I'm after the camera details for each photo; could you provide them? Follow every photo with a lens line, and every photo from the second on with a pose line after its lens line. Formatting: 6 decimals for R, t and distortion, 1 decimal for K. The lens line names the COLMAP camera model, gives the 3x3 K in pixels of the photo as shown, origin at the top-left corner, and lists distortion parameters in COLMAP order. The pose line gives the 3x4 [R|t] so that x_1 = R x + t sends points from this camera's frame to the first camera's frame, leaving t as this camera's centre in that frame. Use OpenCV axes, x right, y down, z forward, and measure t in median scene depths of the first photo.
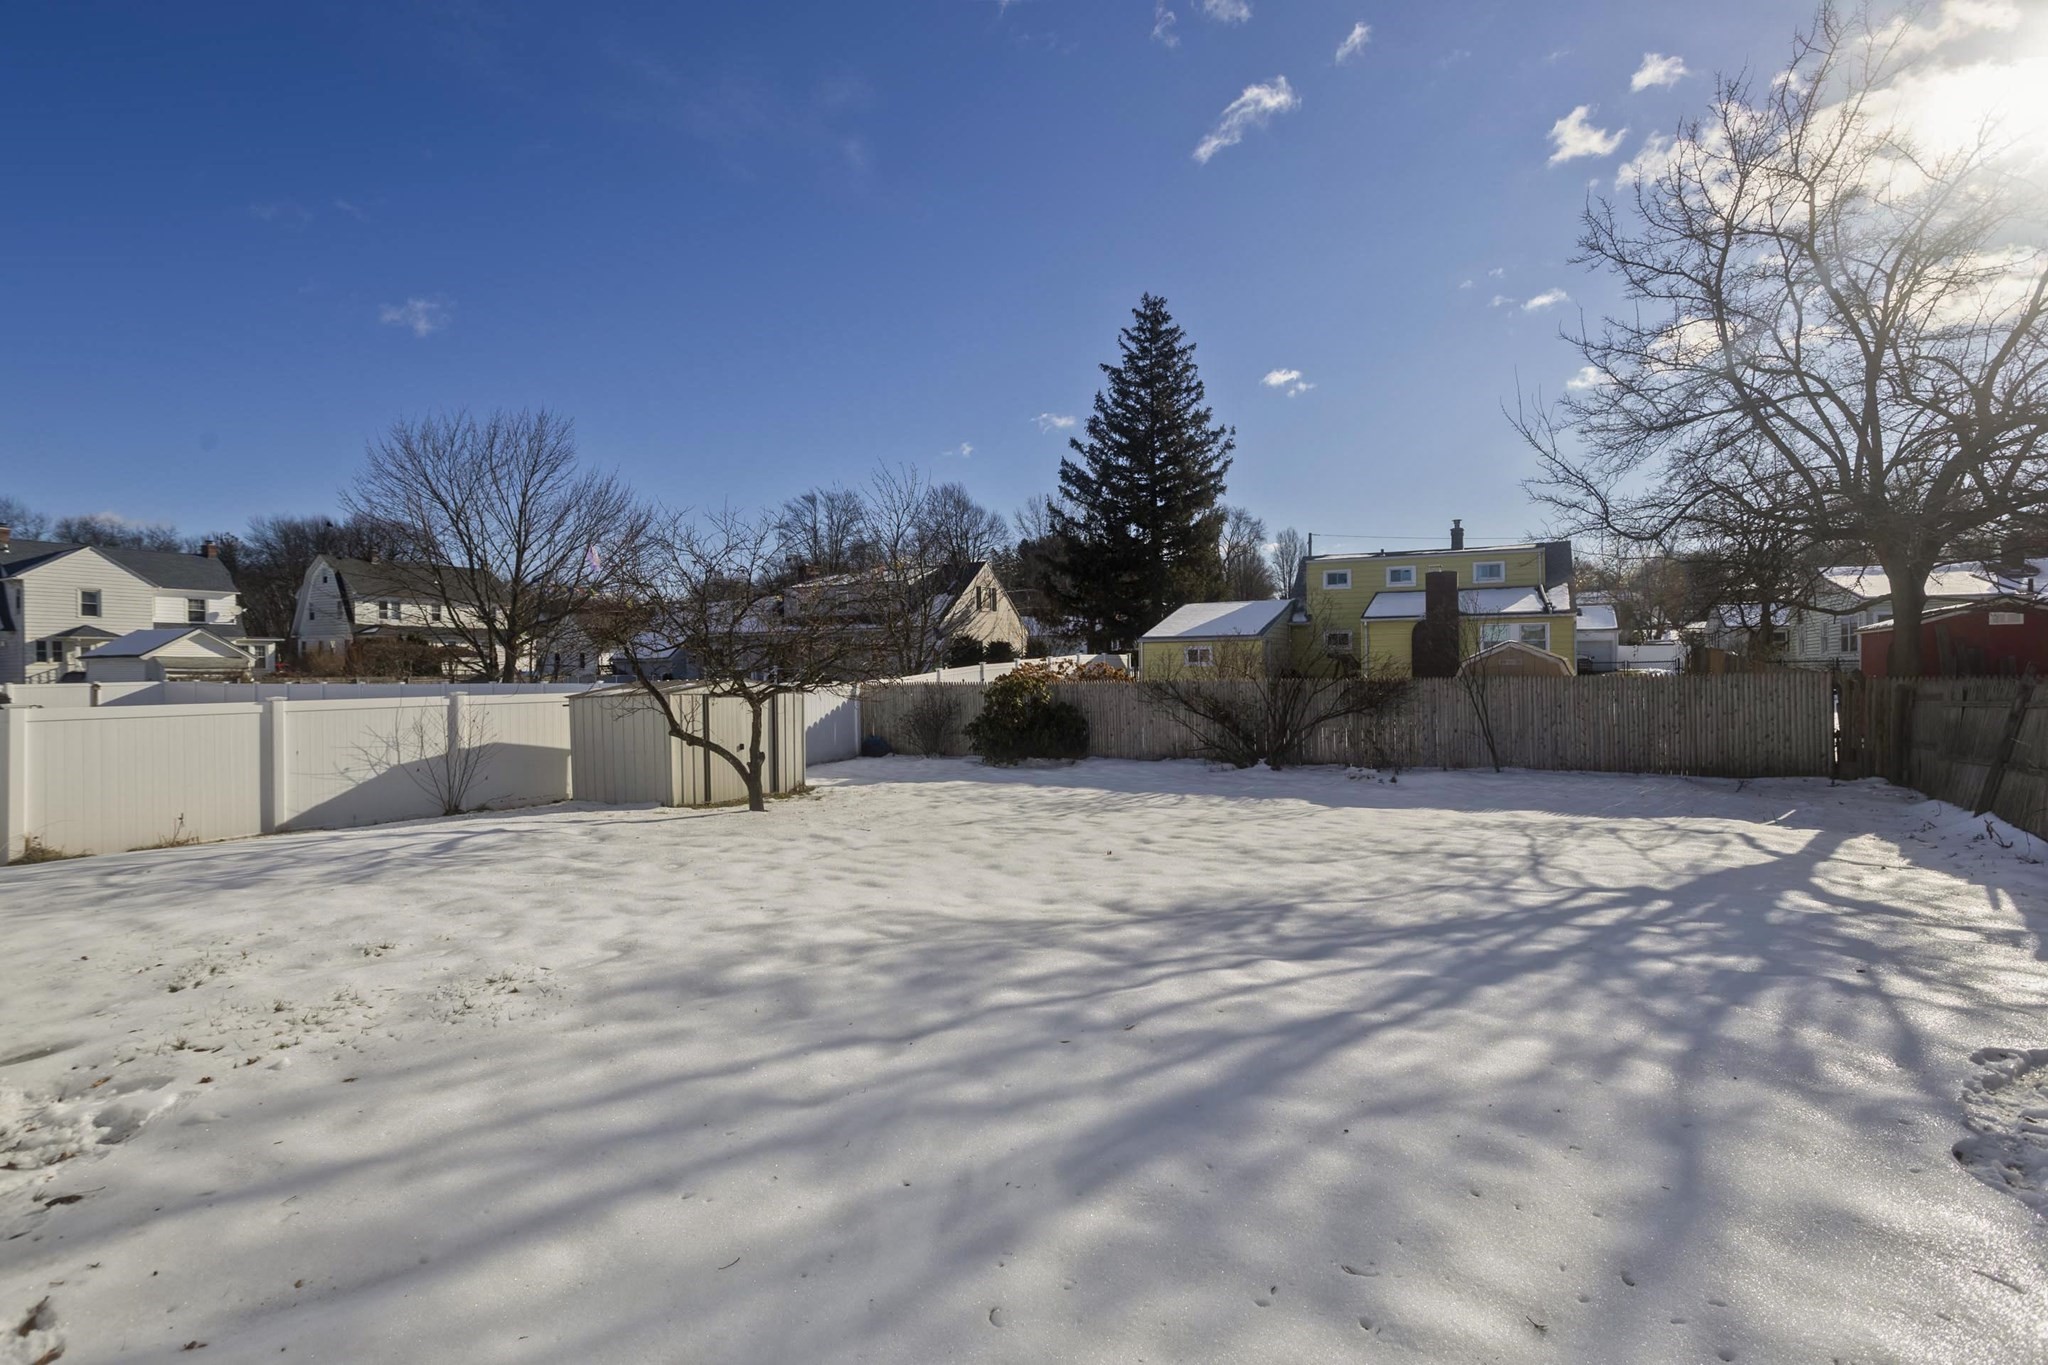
lens RADIAL K [[1002.0, 0, 1036.9], [0, 1002.0, 680.4], [0, 0, 1]] dist [-0.043378, 0.021684]
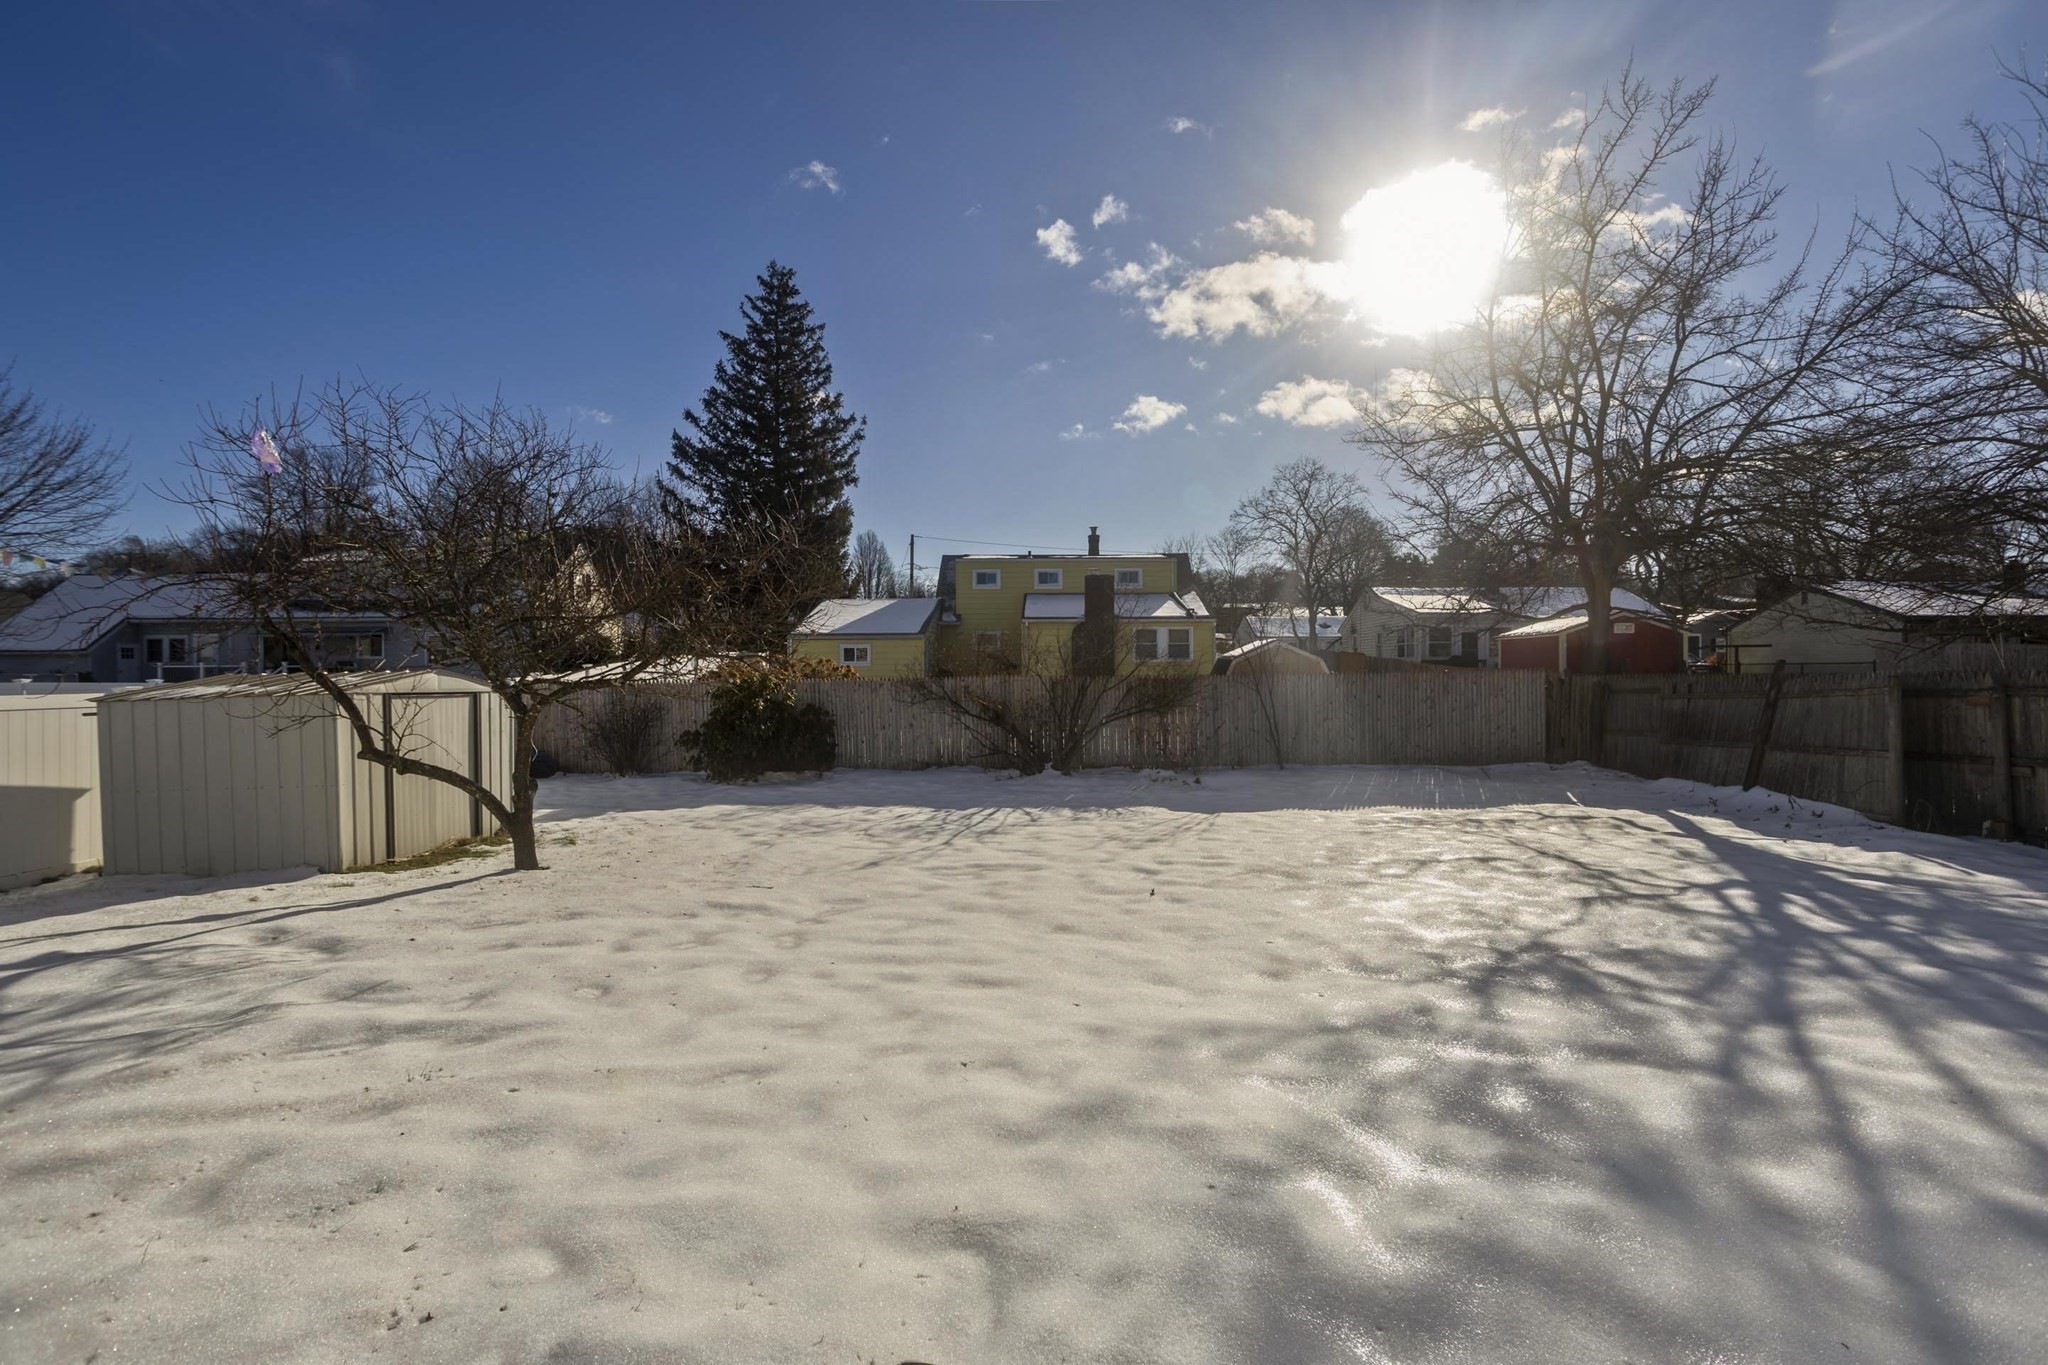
lens RADIAL K [[1002.0, 0, 1036.9], [0, 1002.0, 680.4], [0, 0, 1]] dist [-0.043378, 0.021684]
pose [[0.899509, 0.001191, 0.436902, -0.091538], [0.000814, 0.999990, -0.004402, 0.003242], [-0.436902, 0.004315, 0.899499, 0.090336]]
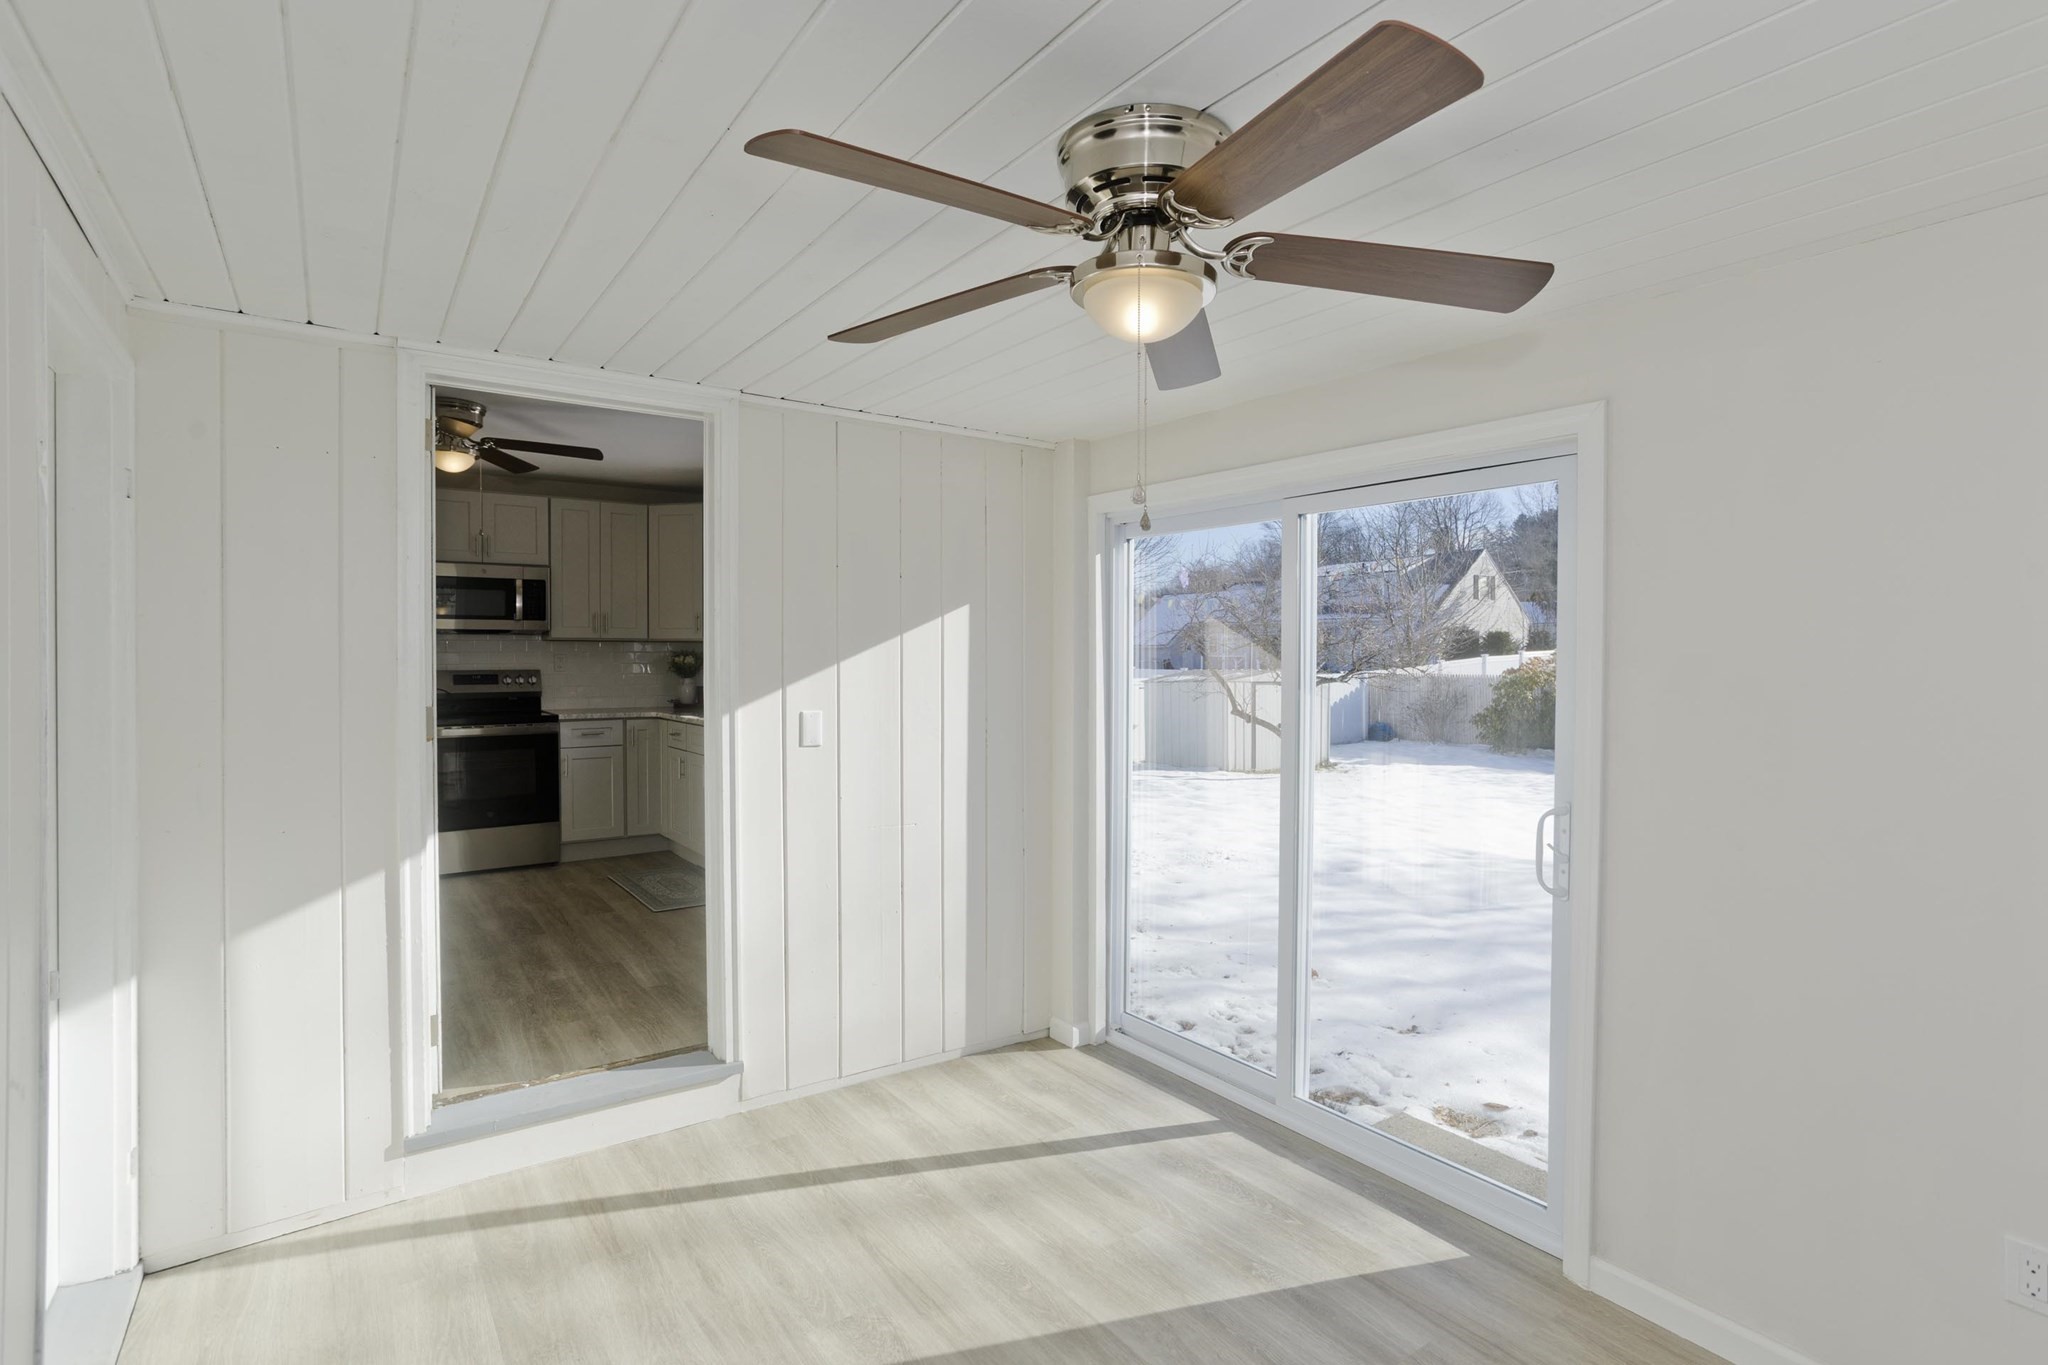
lens RADIAL K [[1002.0, 0, 1036.9], [0, 1002.0, 680.4], [0, 0, 1]] dist [-0.043378, 0.021684]
pose [[0.894250, 0.022693, -0.446992, -0.007546], [-0.015998, 0.999696, 0.018746, -0.002857], [0.447282, -0.009612, 0.894341, -0.088959]]
